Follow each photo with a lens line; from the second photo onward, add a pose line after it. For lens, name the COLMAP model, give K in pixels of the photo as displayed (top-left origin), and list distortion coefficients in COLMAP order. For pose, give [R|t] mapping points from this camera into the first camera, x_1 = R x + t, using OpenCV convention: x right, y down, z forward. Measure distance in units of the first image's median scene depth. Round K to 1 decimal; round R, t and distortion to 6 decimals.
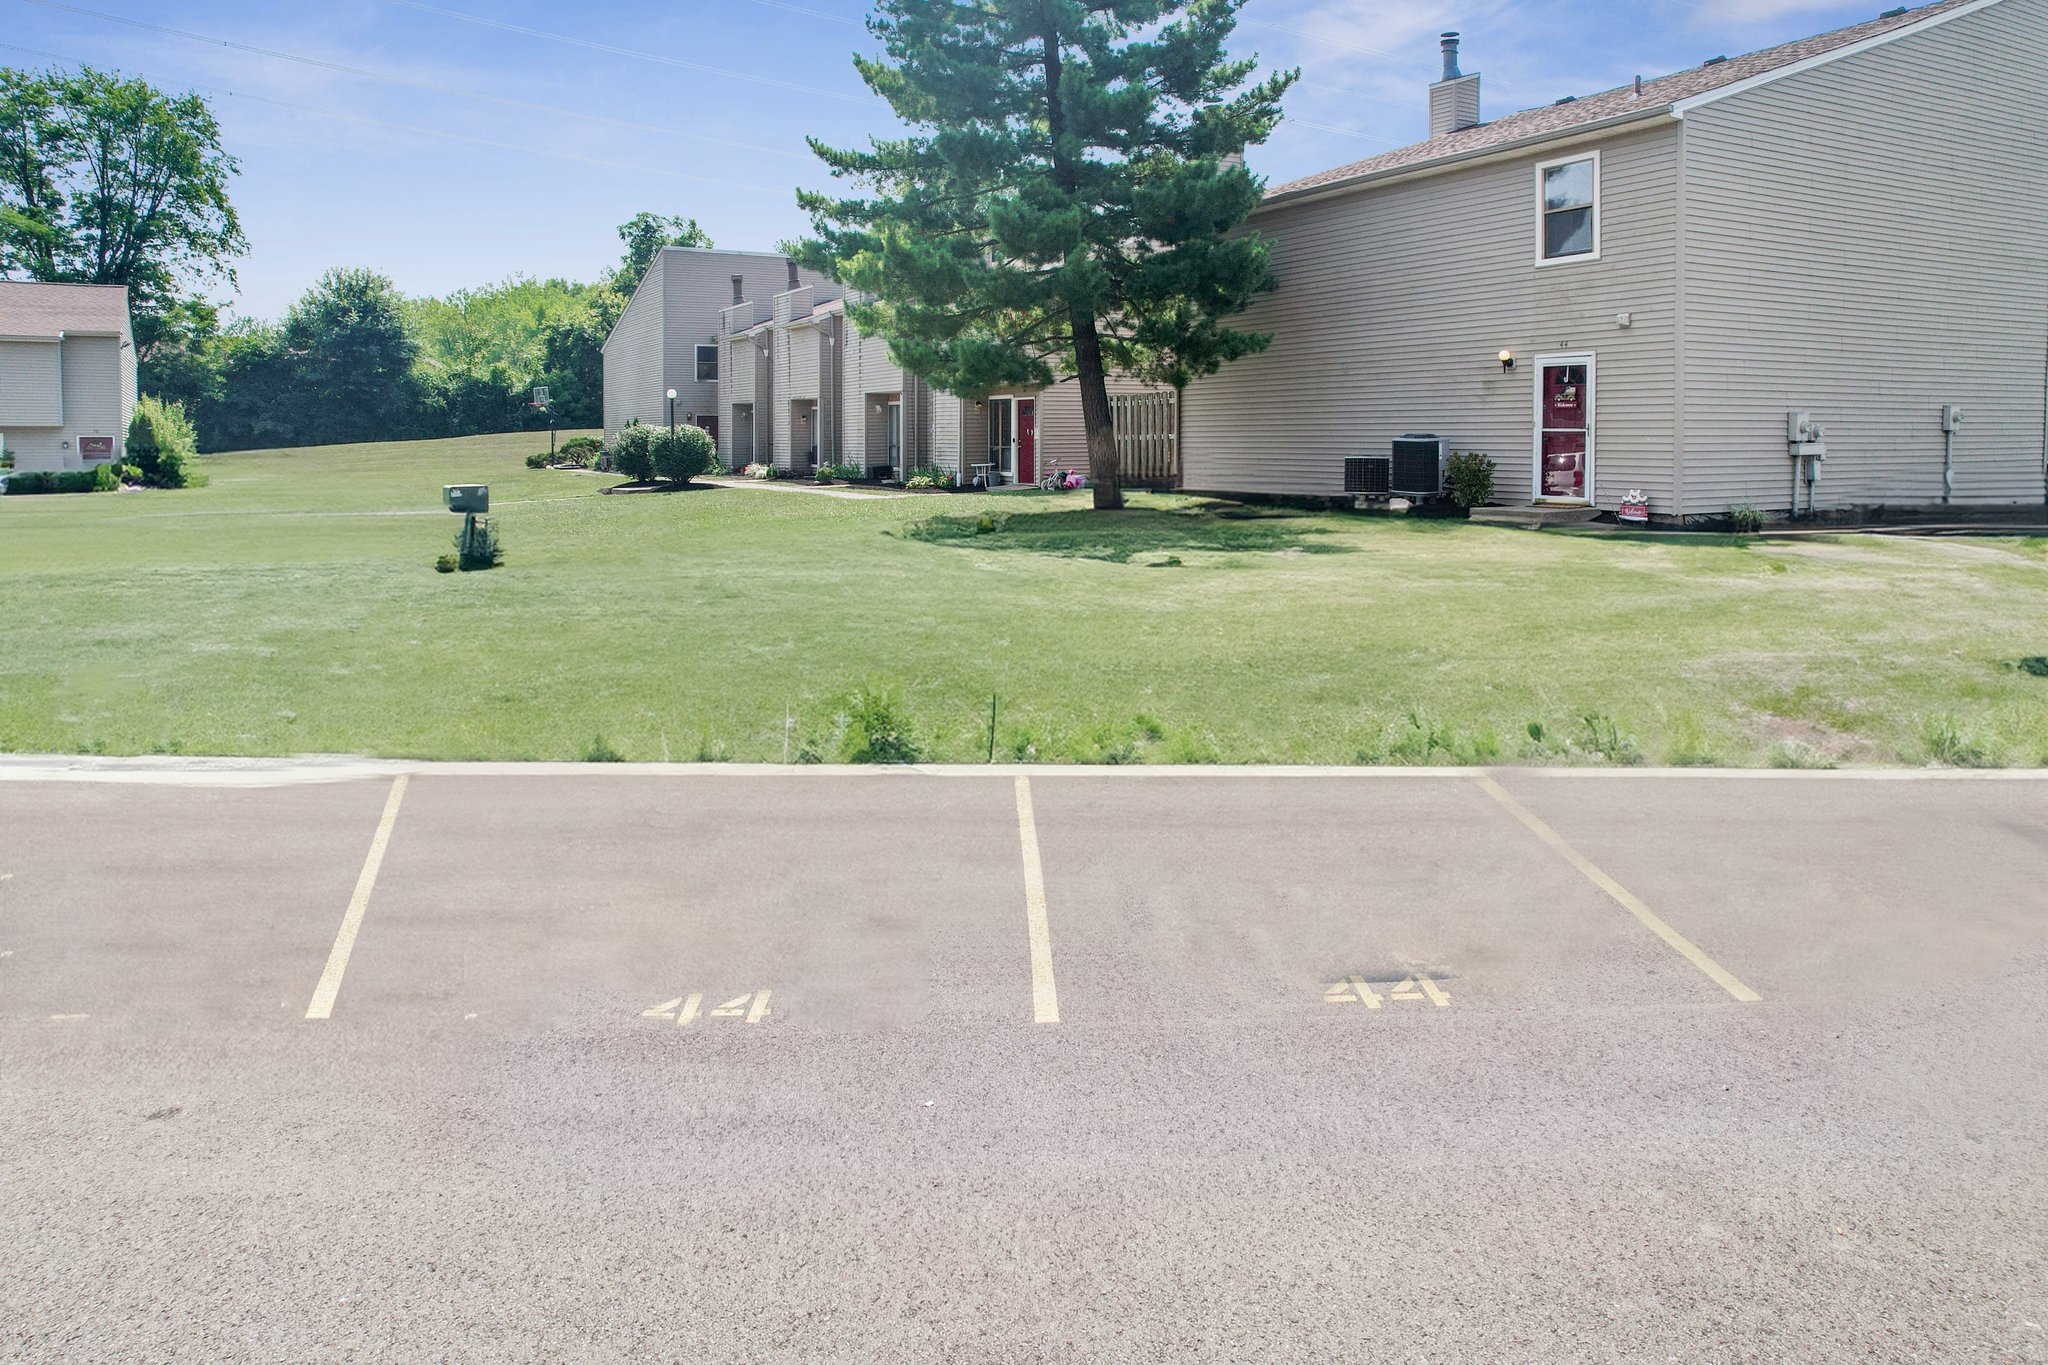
lens RADIAL K [[1354.7, 0, 1021.8], [0, 1354.7, 471.2], [0, 0, 1]] dist [-0.048140, 0.000288]
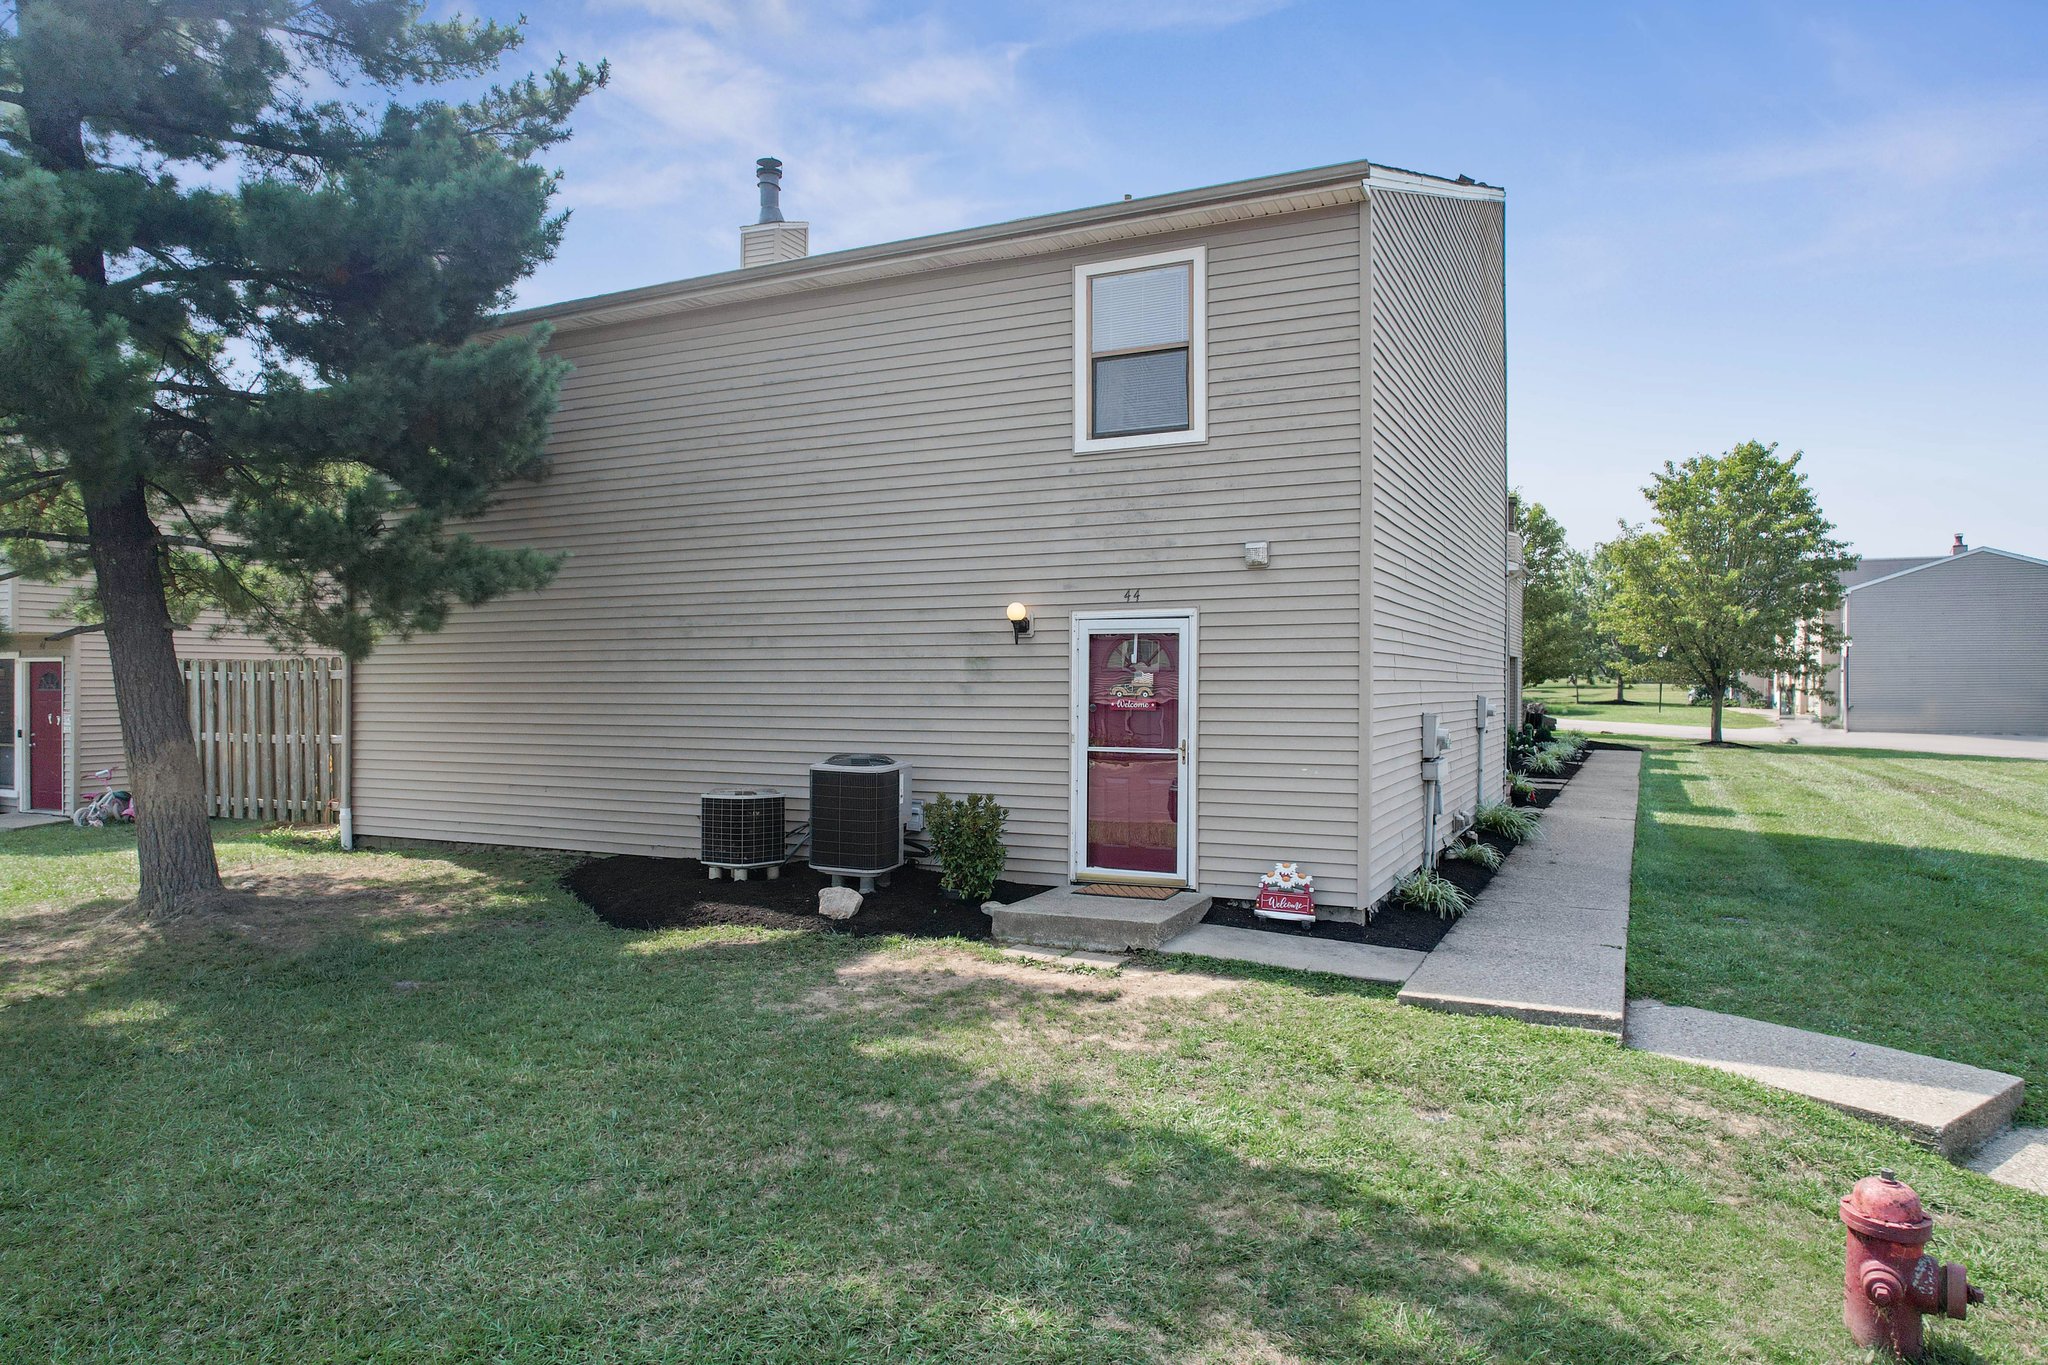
lens RADIAL K [[1302.8, 0, 1024.0], [0, 1302.8, 682.5], [0, 0, 1]] dist [-0.077035, 0.069480]
pose [[0.822946, 0.000651, 0.568120, 0.061121], [0.014378, 0.999655, -0.021973, -0.045196], [-0.567938, 0.026251, 0.822653, 0.561450]]
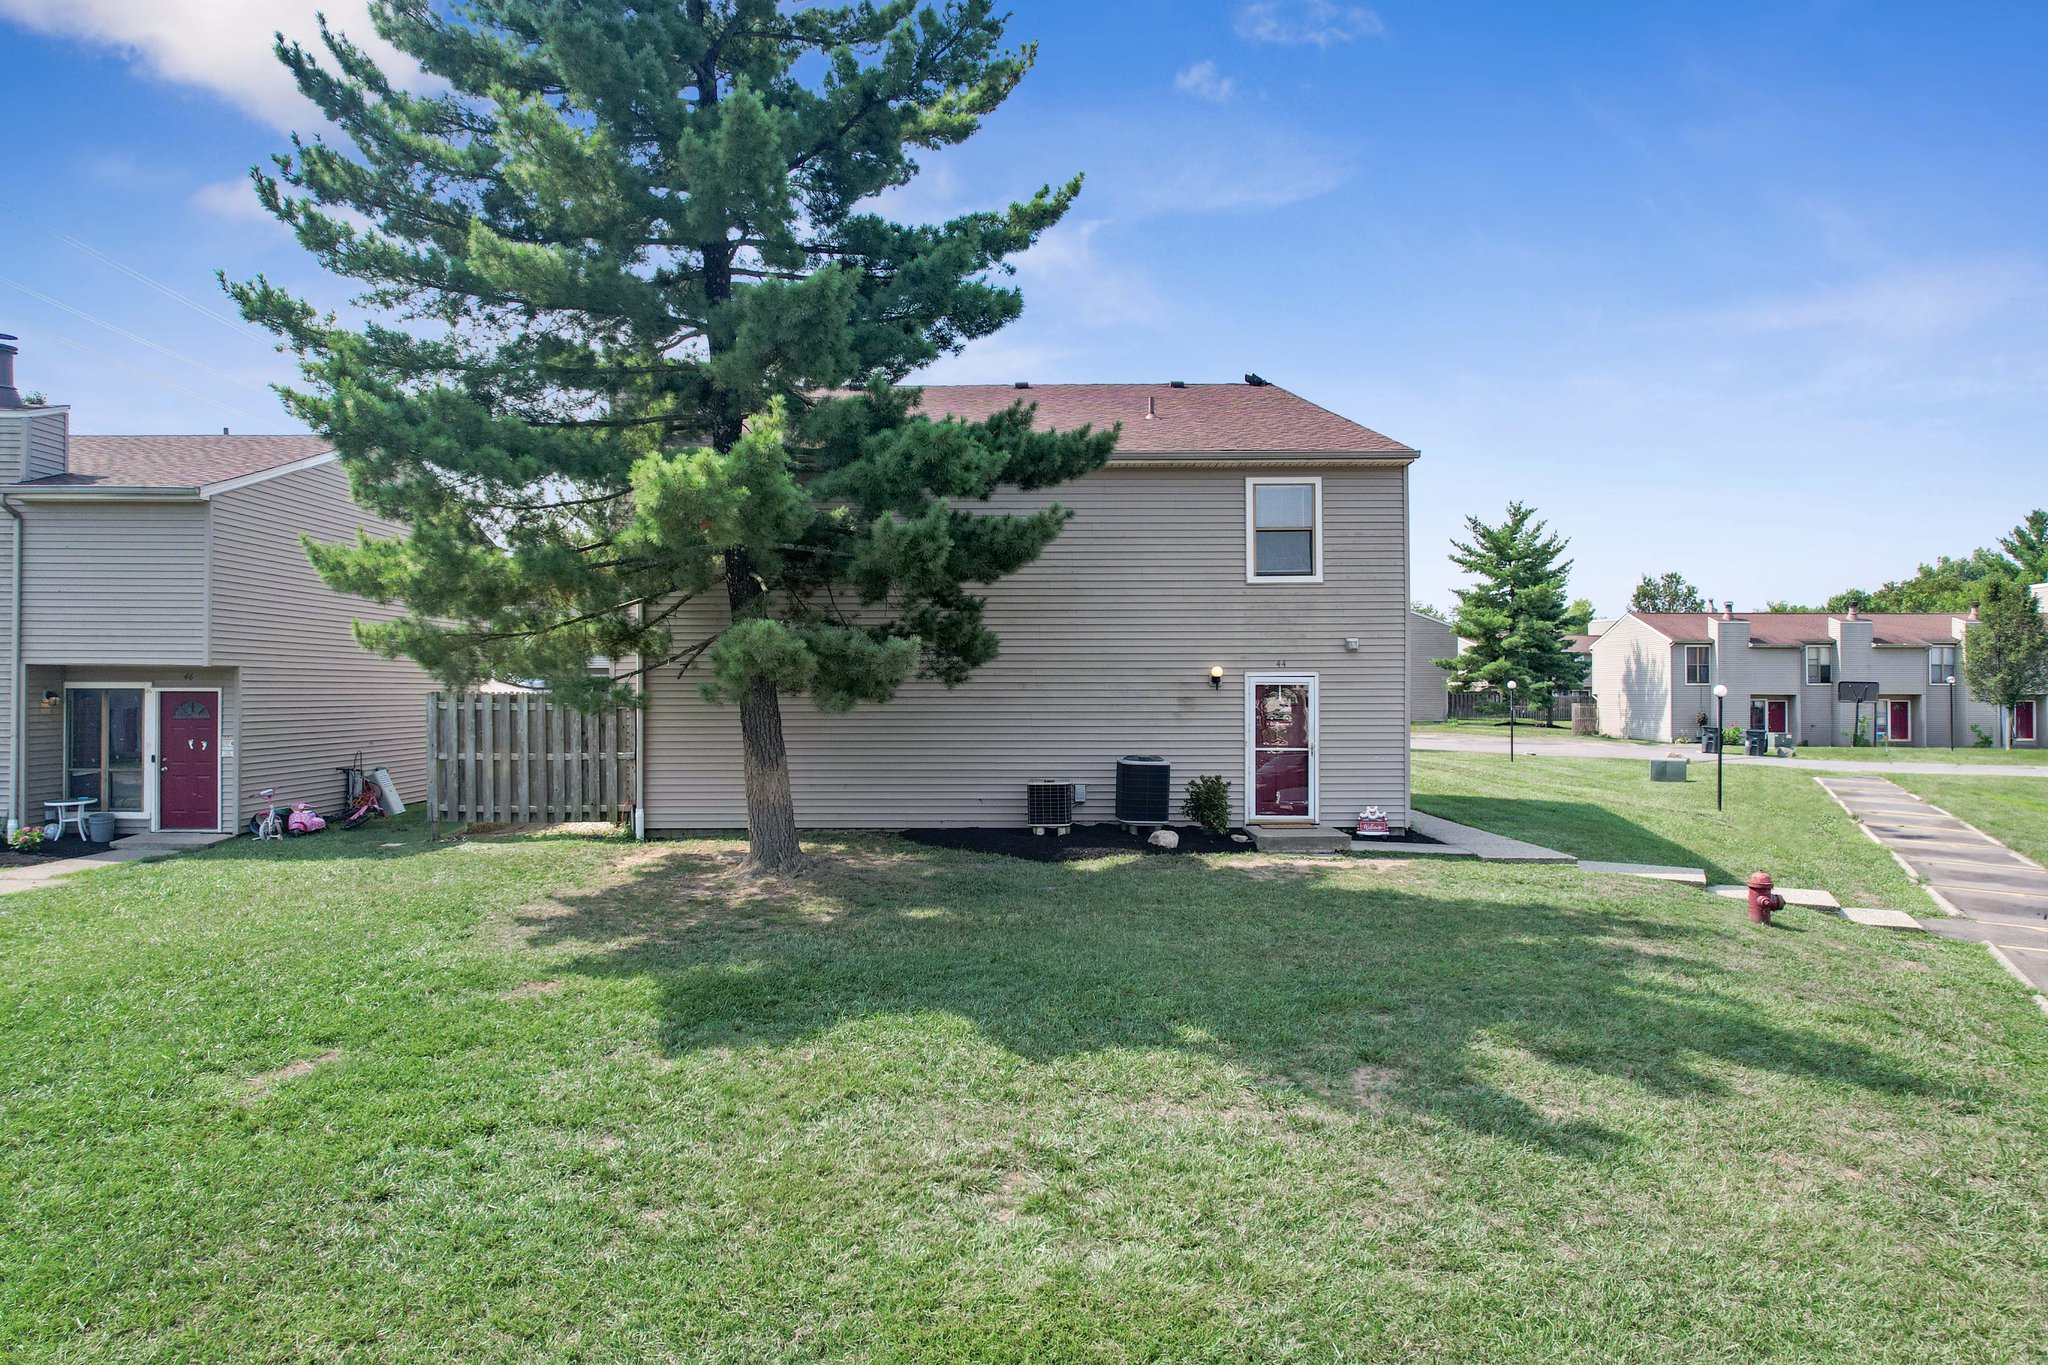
lens RADIAL K [[1295.4, 0, 1021.2], [0, 1295.4, 673.8], [0, 0, 1]] dist [-0.069361, 0.061979]
pose [[0.511198, 0.013481, 0.859357, -0.498559], [0.022410, 0.999328, -0.029007, -0.060545], [-0.859171, 0.034086, 0.510552, 0.645897]]
